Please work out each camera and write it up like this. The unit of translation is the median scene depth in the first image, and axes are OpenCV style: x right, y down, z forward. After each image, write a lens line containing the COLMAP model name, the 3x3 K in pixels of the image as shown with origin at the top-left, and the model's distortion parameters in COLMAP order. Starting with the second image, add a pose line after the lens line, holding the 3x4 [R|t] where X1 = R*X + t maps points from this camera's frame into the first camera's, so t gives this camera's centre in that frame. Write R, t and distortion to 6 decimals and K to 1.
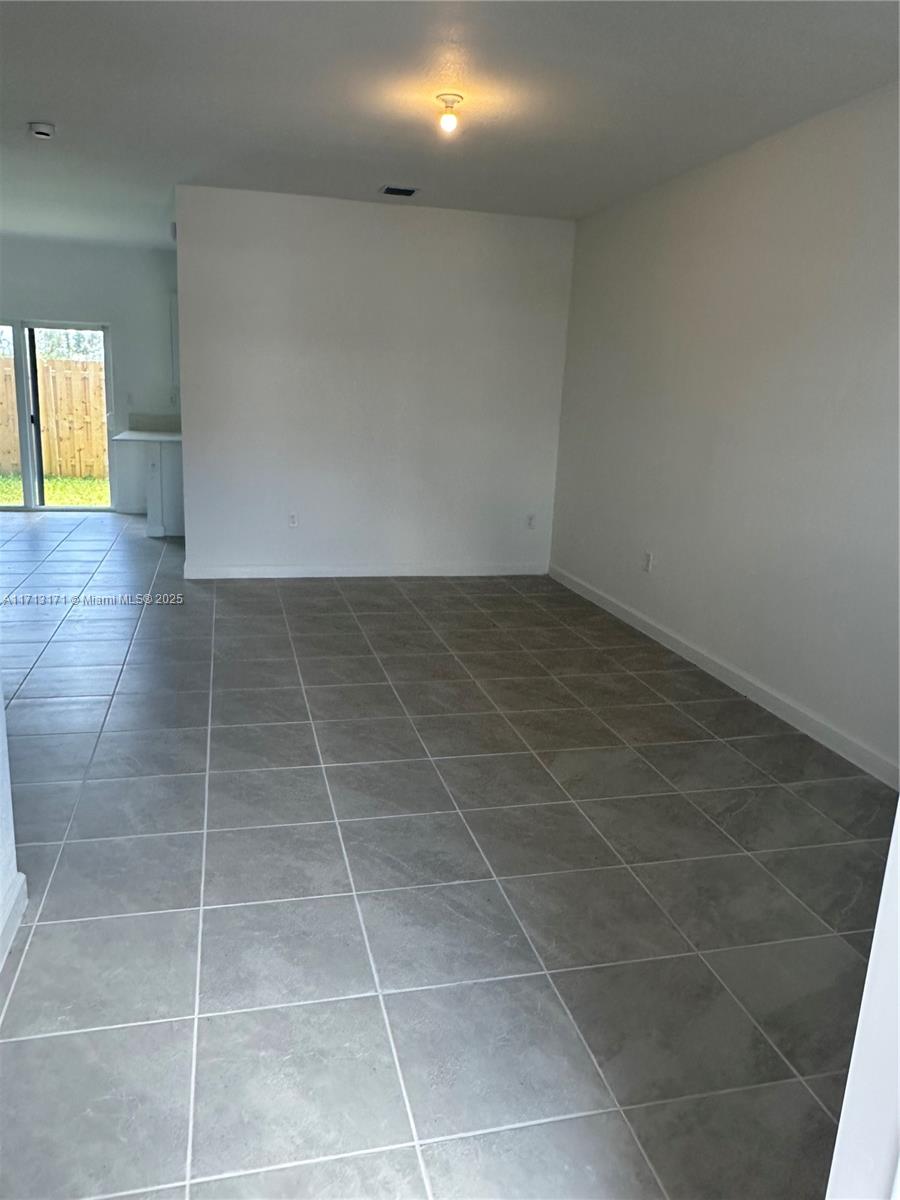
lens RADIAL K [[845.2, 0, 450.0], [0, 845.2, 600.0], [0, 0, 1]] dist [0.004532, 0.002289]
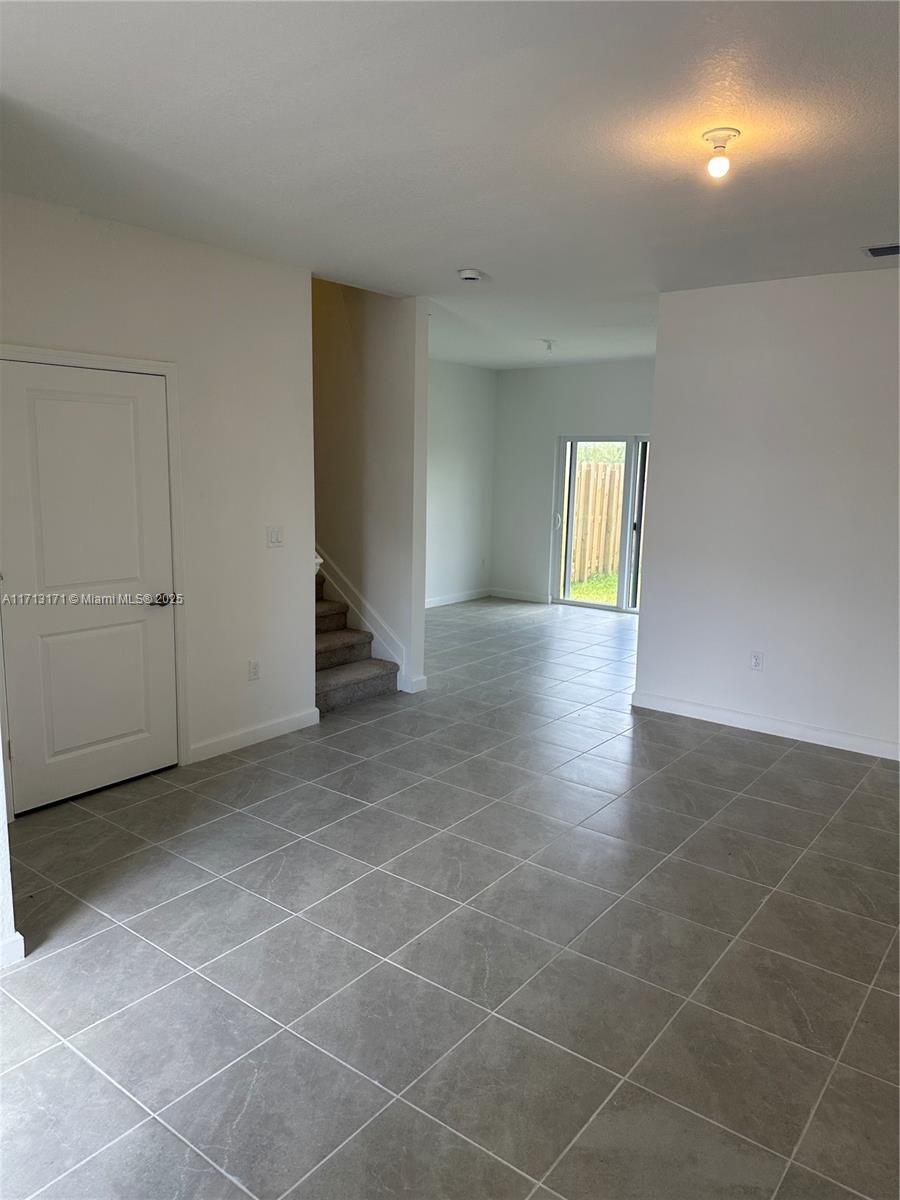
lens RADIAL K [[846.6, 0, 449.9], [0, 846.6, 606.8], [0, 0, 1]] dist [0.103726, -0.173353]
pose [[0.618839, 0.107020, -0.778193, 0.471632], [-0.187627, 0.982139, -0.014138, -0.135984], [0.762781, 0.154759, 0.627866, 0.414989]]
